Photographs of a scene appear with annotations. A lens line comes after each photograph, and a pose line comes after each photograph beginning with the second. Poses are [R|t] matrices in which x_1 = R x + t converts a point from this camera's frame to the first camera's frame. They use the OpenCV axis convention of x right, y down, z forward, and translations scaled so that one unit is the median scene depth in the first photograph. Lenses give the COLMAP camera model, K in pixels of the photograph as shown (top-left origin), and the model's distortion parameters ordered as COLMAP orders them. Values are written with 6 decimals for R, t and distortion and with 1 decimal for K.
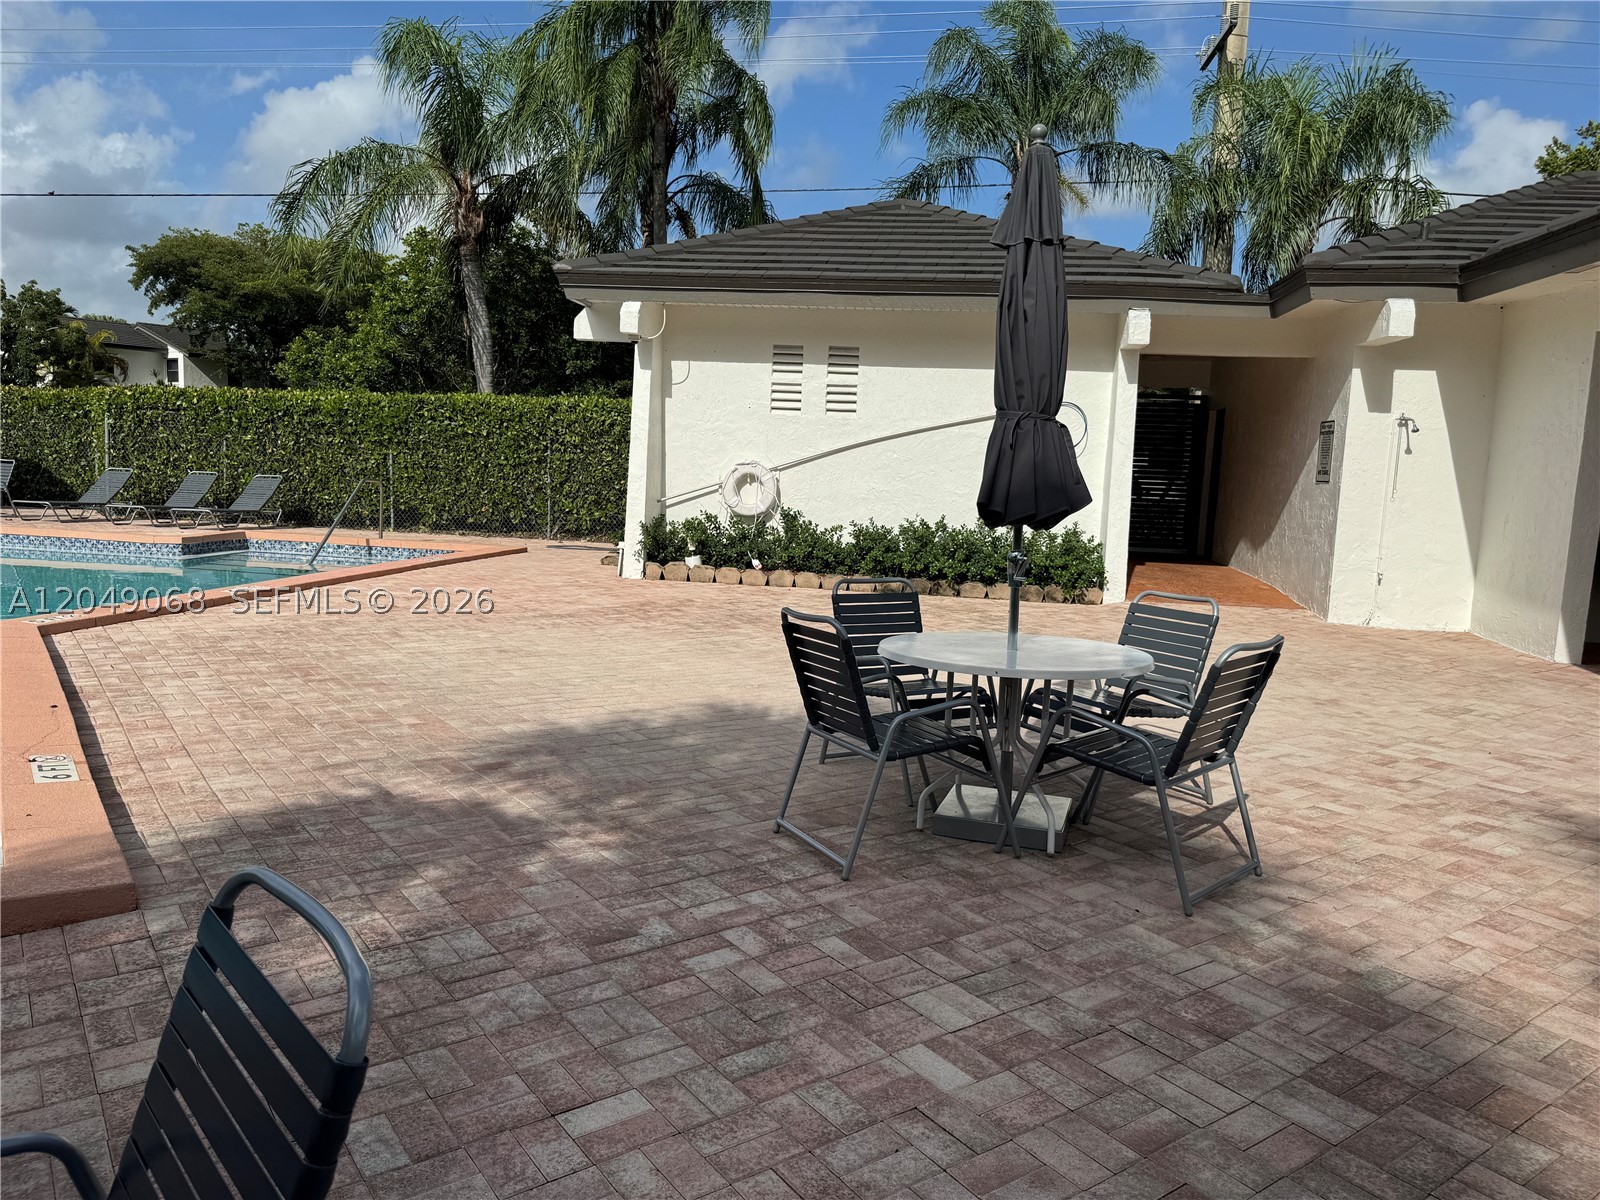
lens RADIAL K [[1139.4, 0, 792.9], [0, 1139.4, 611.7], [0, 0, 1]] dist [-0.001902, -0.005838]
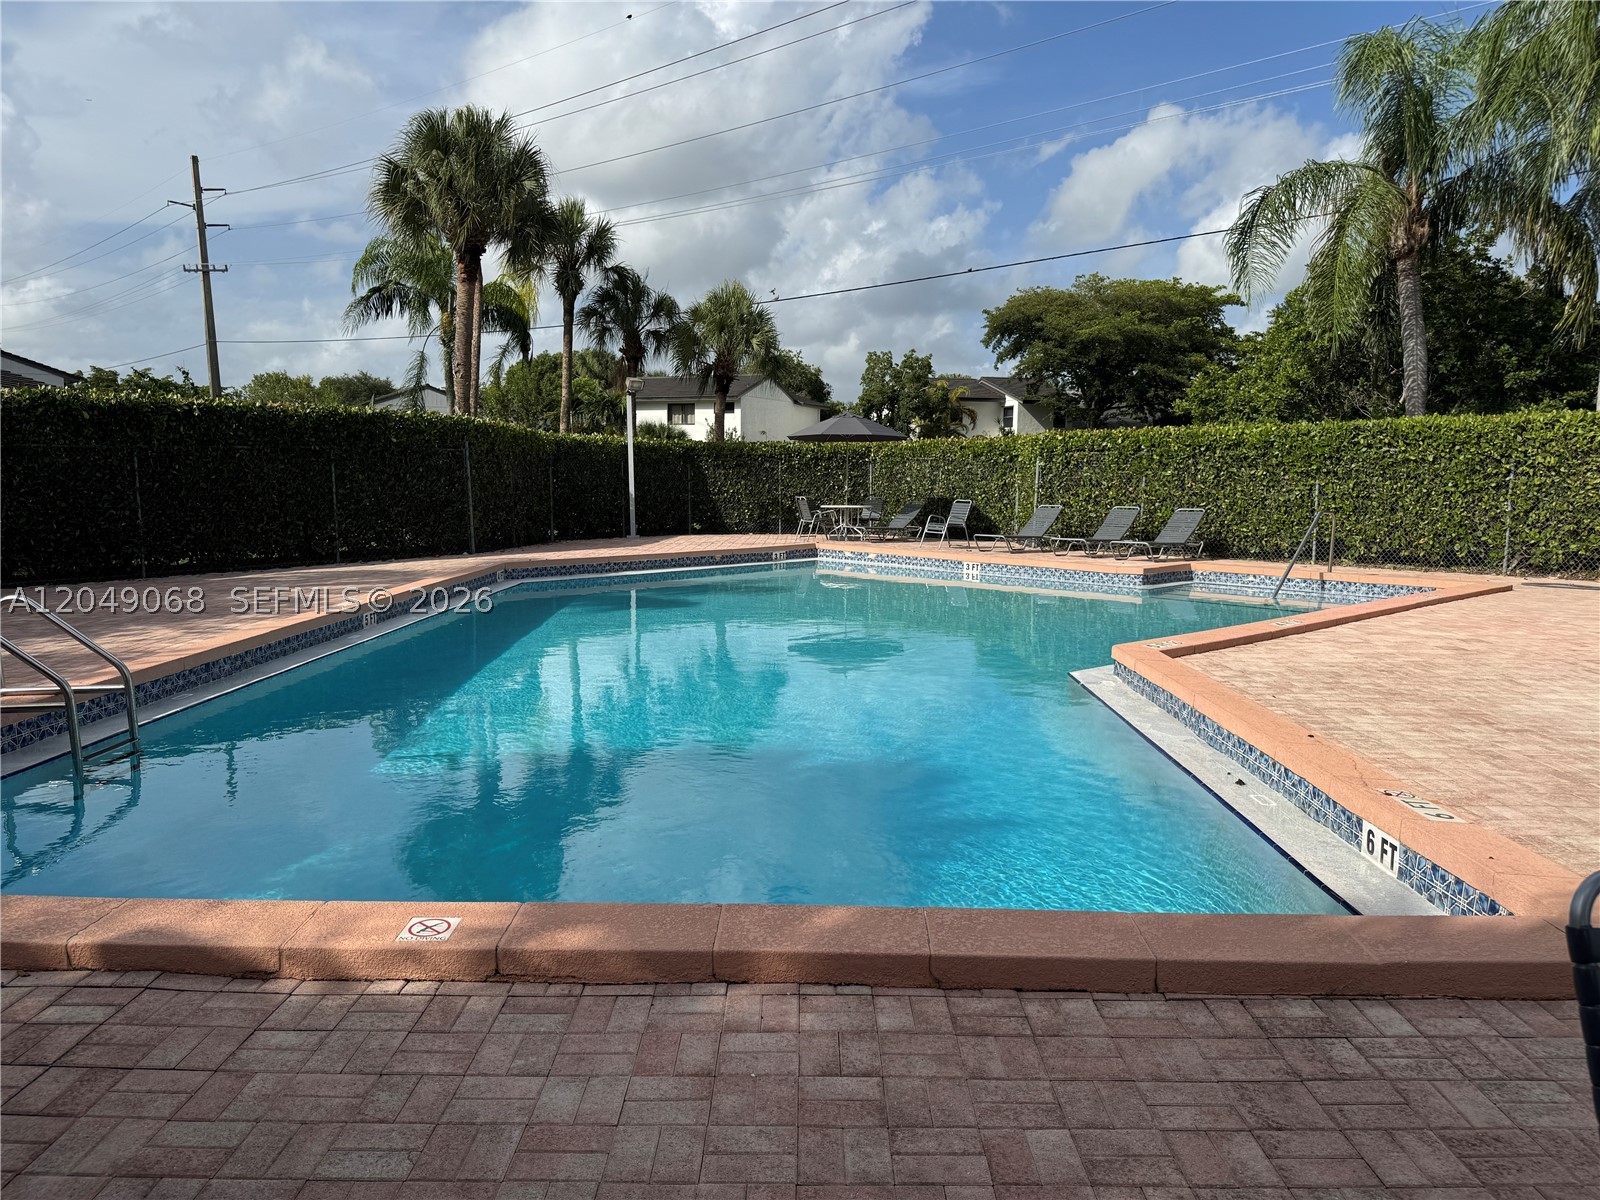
lens RADIAL K [[1125.0, 0, 791.3], [0, 1125.0, 611.8], [0, 0, 1]] dist [0.083769, -0.115578]
pose [[0.794628, 0.037443, -0.605941, -0.115083], [-0.053167, 0.998553, -0.008019, 0.001029], [0.604764, 0.038588, 0.795469, -0.034522]]
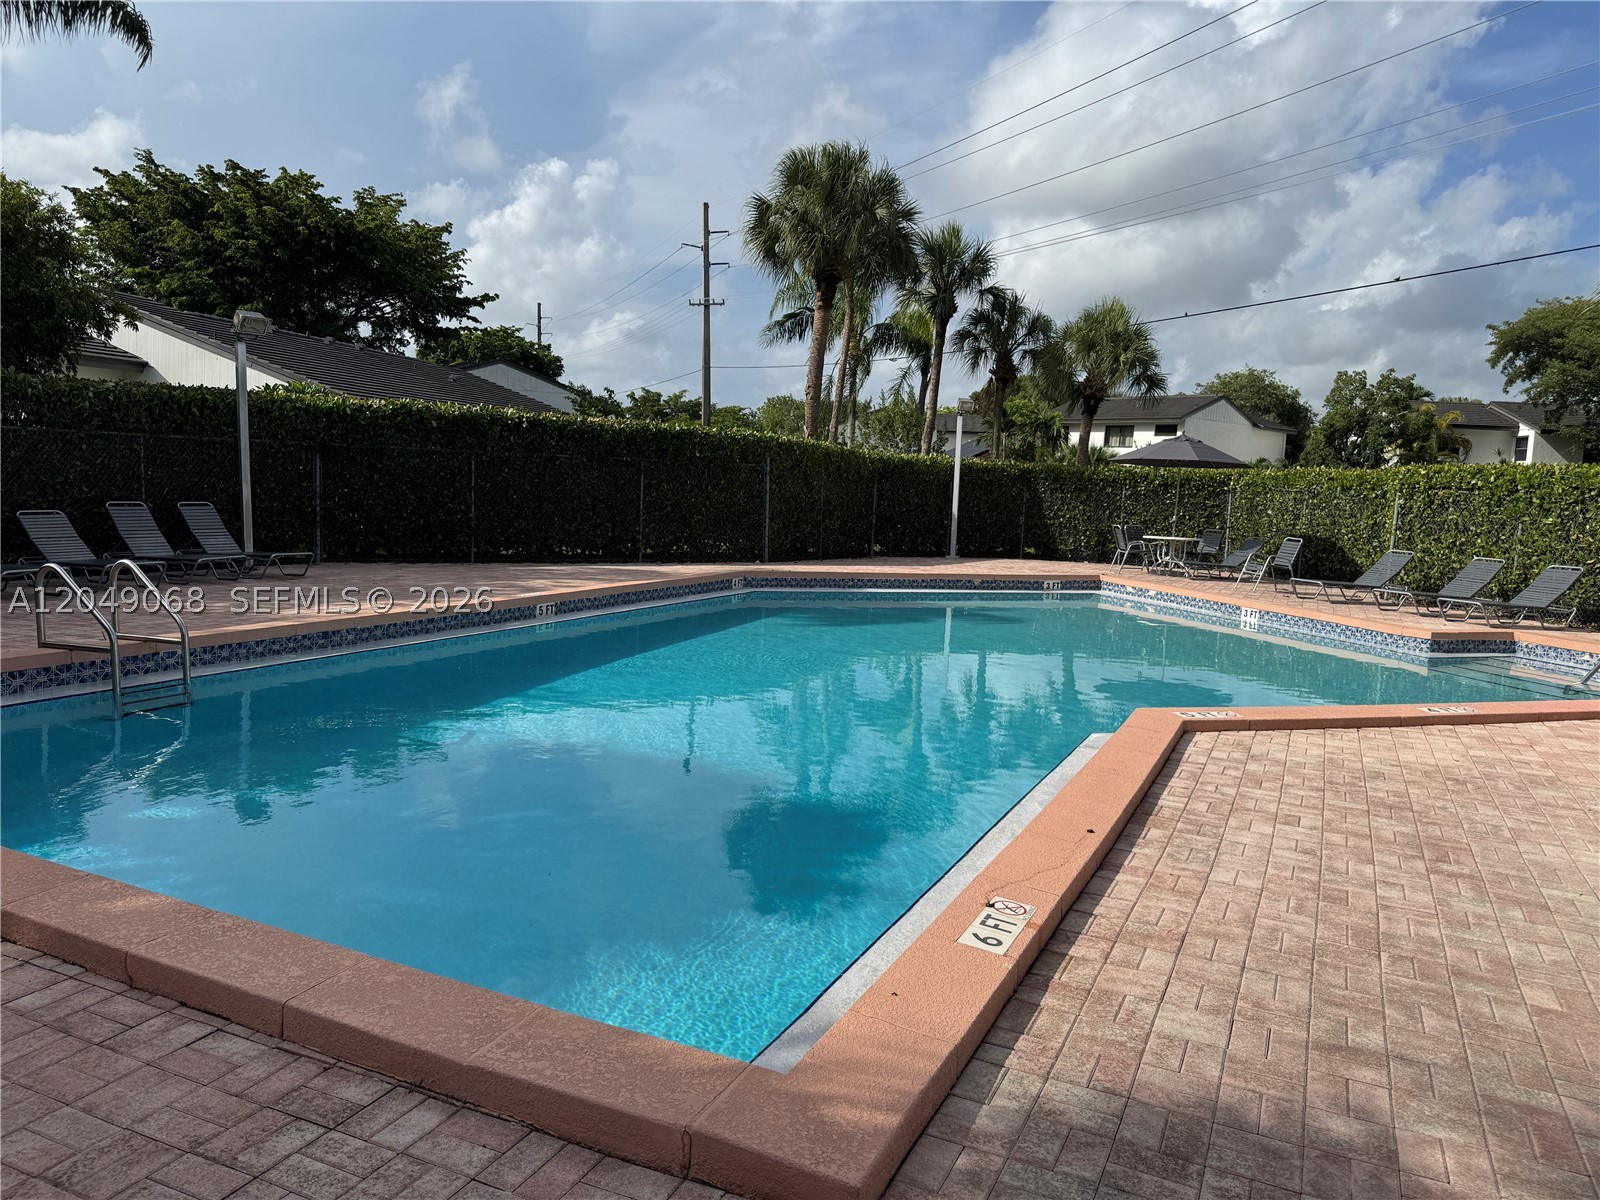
lens RADIAL K [[1122.3, 0, 801.1], [0, 1122.3, 608.4], [0, 0, 1]] dist [0.076941, -0.112388]
pose [[0.486901, 0.080795, -0.869712, -0.007545], [-0.143355, 0.989602, 0.011677, -0.017942], [0.861613, 0.118992, 0.493421, 0.106522]]
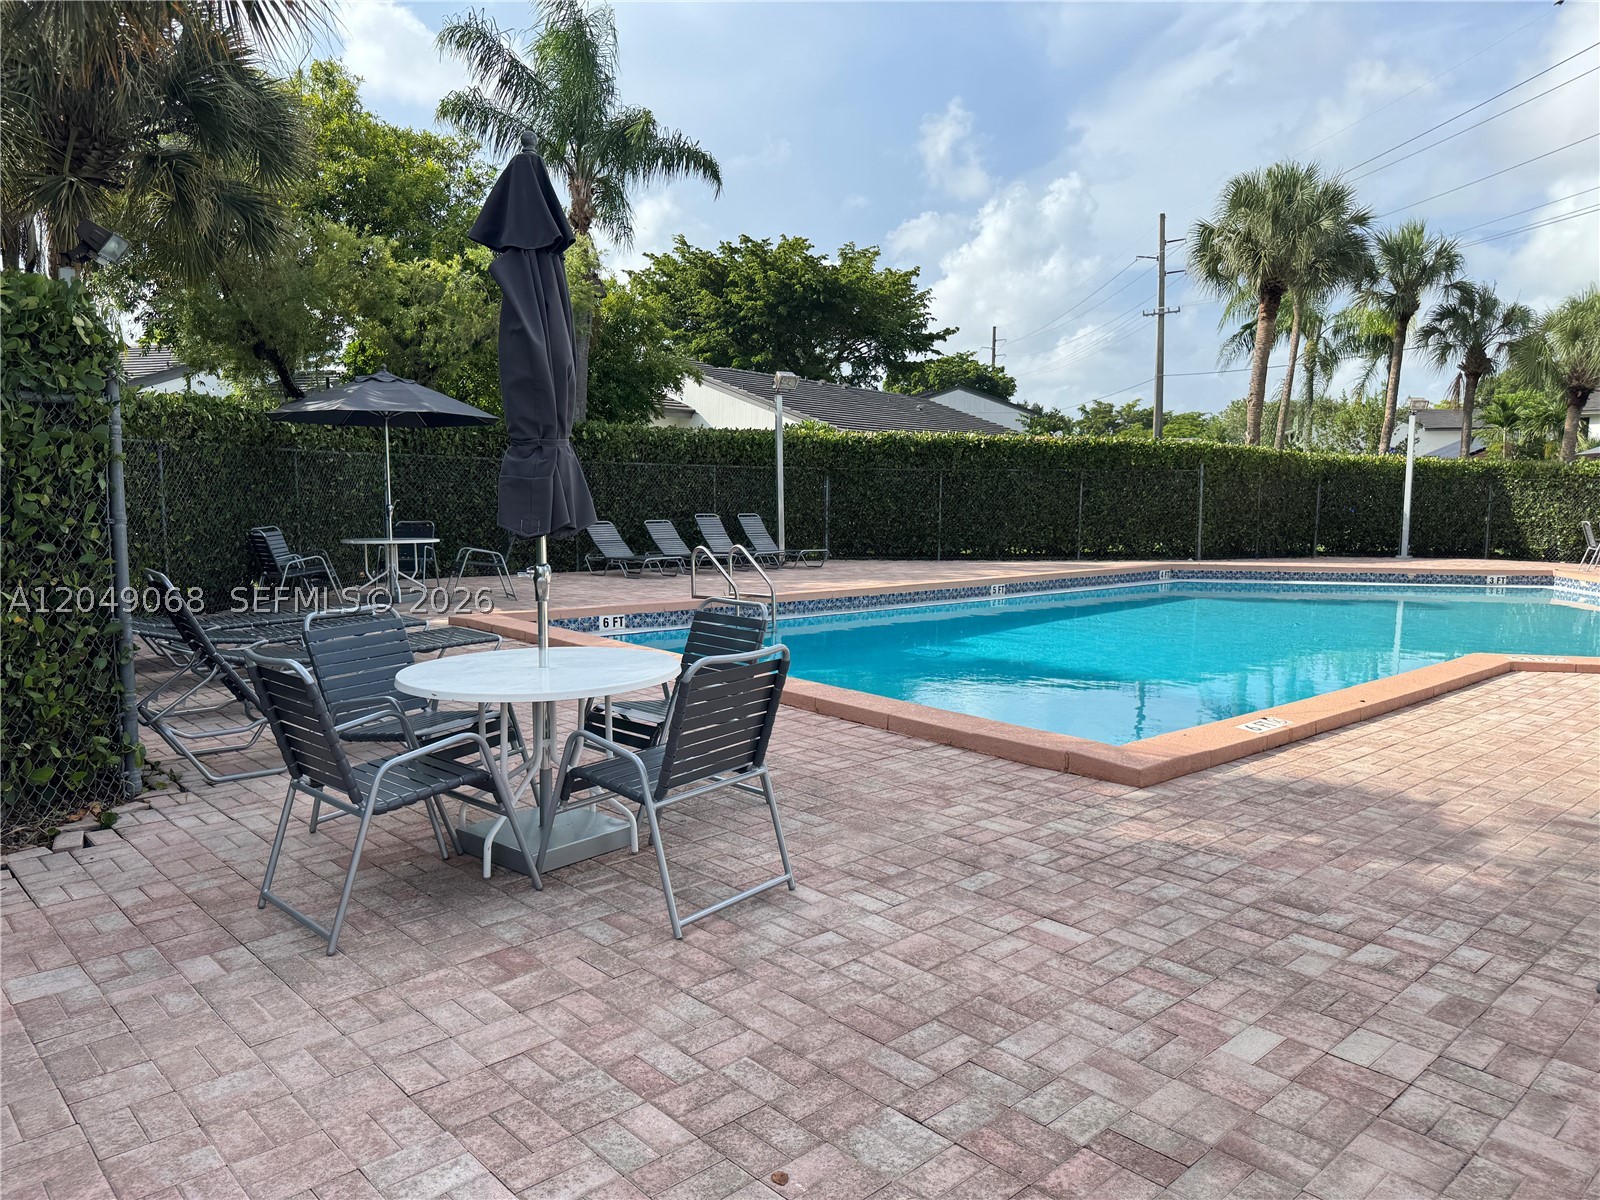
lens RADIAL K [[1112.3, 0, 800.0], [0, 1112.3, 600.0], [0, 0, 1]] dist [0.111357, -0.165570]
pose [[0.114021, 0.066993, -0.991217, 0.158775], [-0.146289, 0.987980, 0.049947, -0.000892], [0.982649, 0.139309, 0.122451, 0.055759]]
